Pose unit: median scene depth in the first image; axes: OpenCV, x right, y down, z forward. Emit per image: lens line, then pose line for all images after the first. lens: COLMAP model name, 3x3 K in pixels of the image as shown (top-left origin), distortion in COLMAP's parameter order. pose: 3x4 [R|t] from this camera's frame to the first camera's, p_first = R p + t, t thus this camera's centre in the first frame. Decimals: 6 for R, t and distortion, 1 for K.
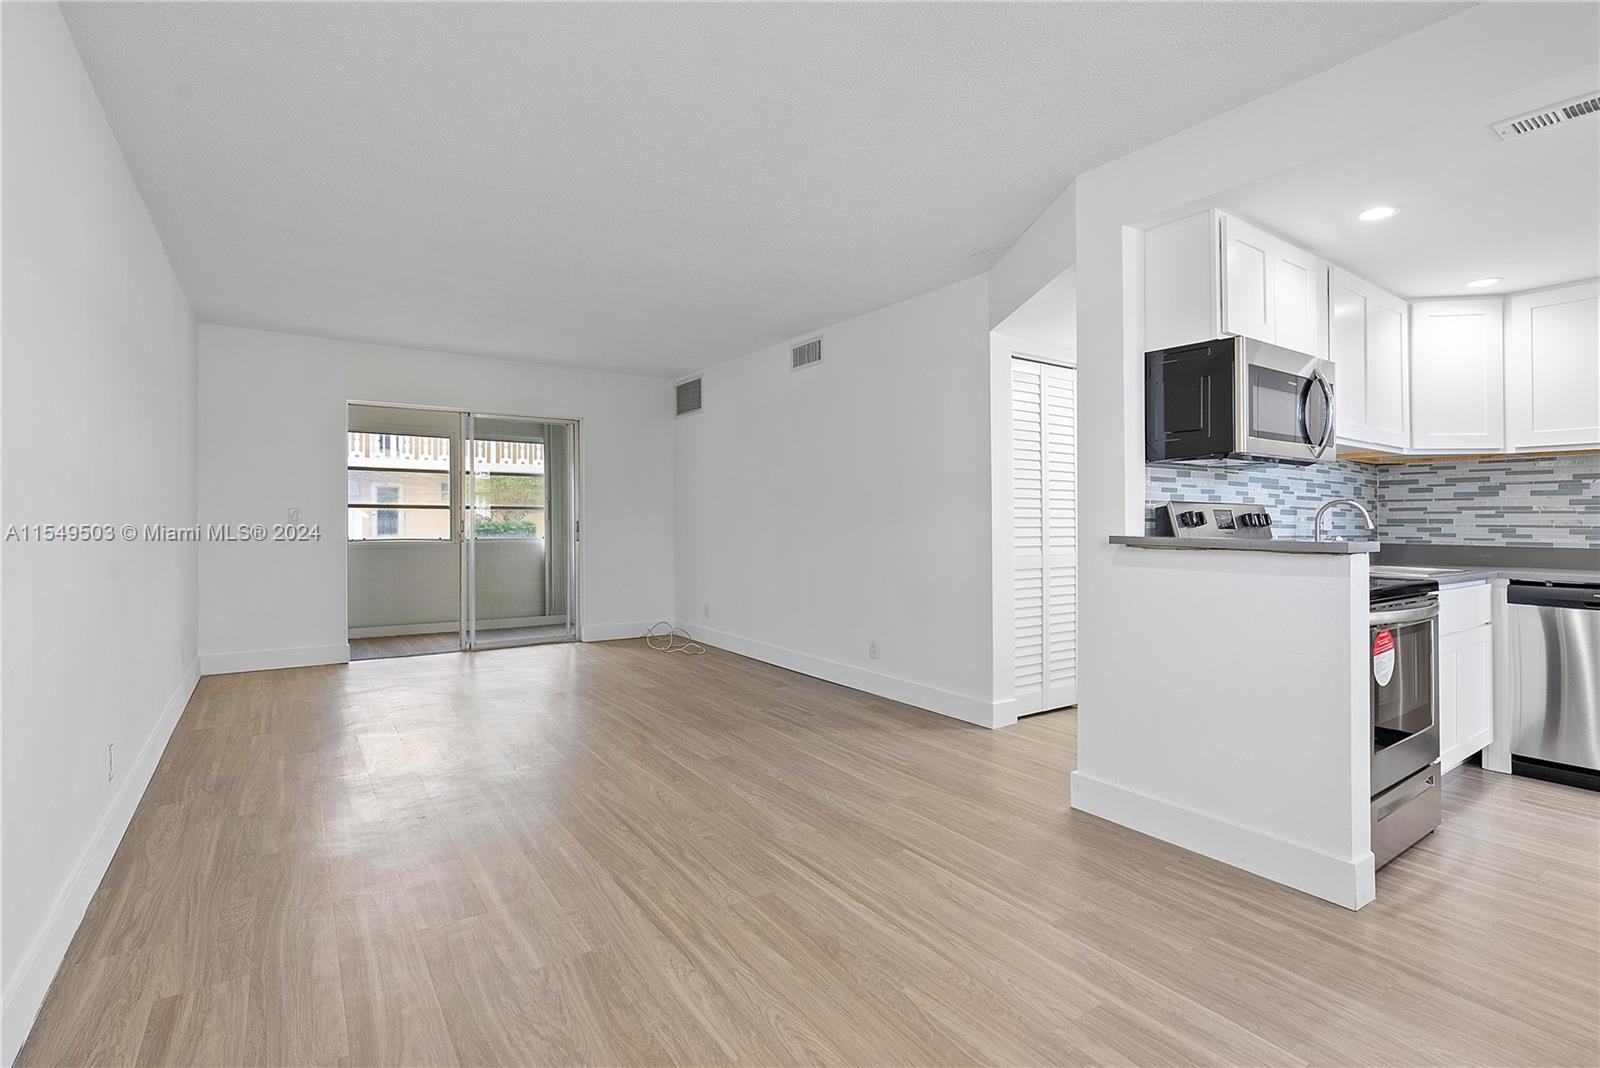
lens RADIAL K [[759.0, 0, 812.1], [0, 759.0, 518.1], [0, 0, 1]] dist [-0.008062, 0.000571]
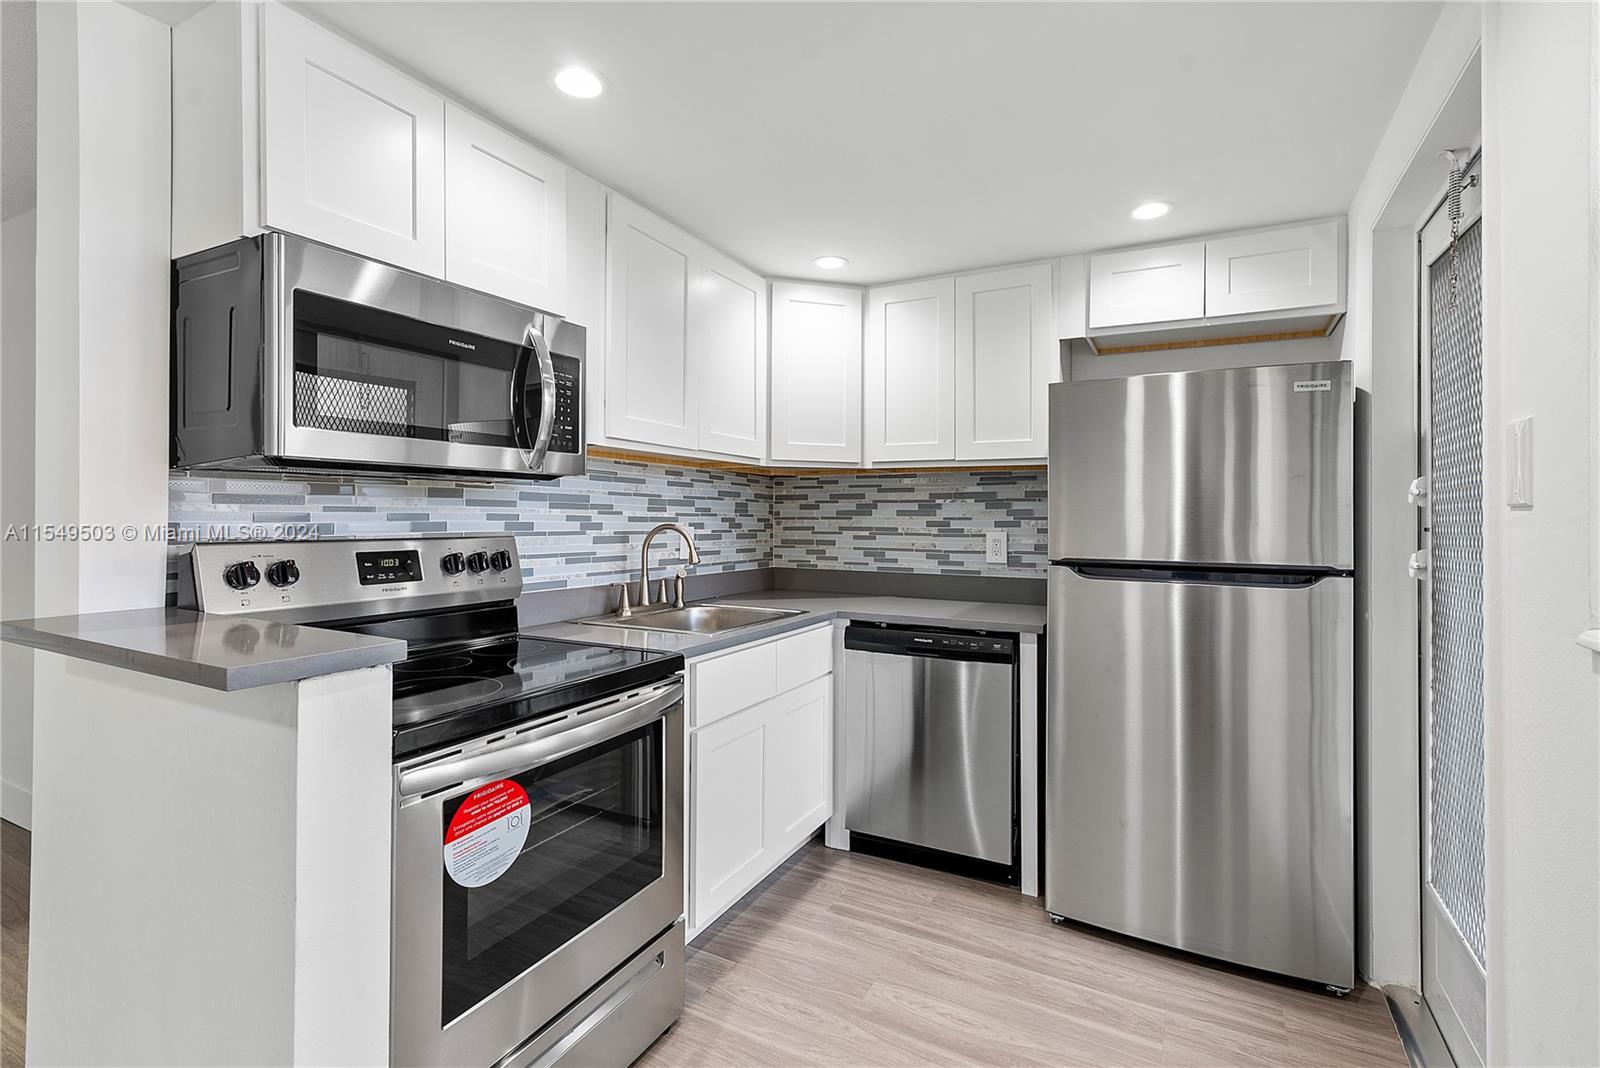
lens RADIAL K [[735.7, 0, 810.4], [0, 735.7, 519.3], [0, 0, 1]] dist [-0.002060, 0.000081]
pose [[0.890777, -0.002330, 0.454435, 0.471584], [-0.001720, 0.999962, 0.008499, -0.033641], [-0.454438, -0.008353, 0.890739, 0.267461]]
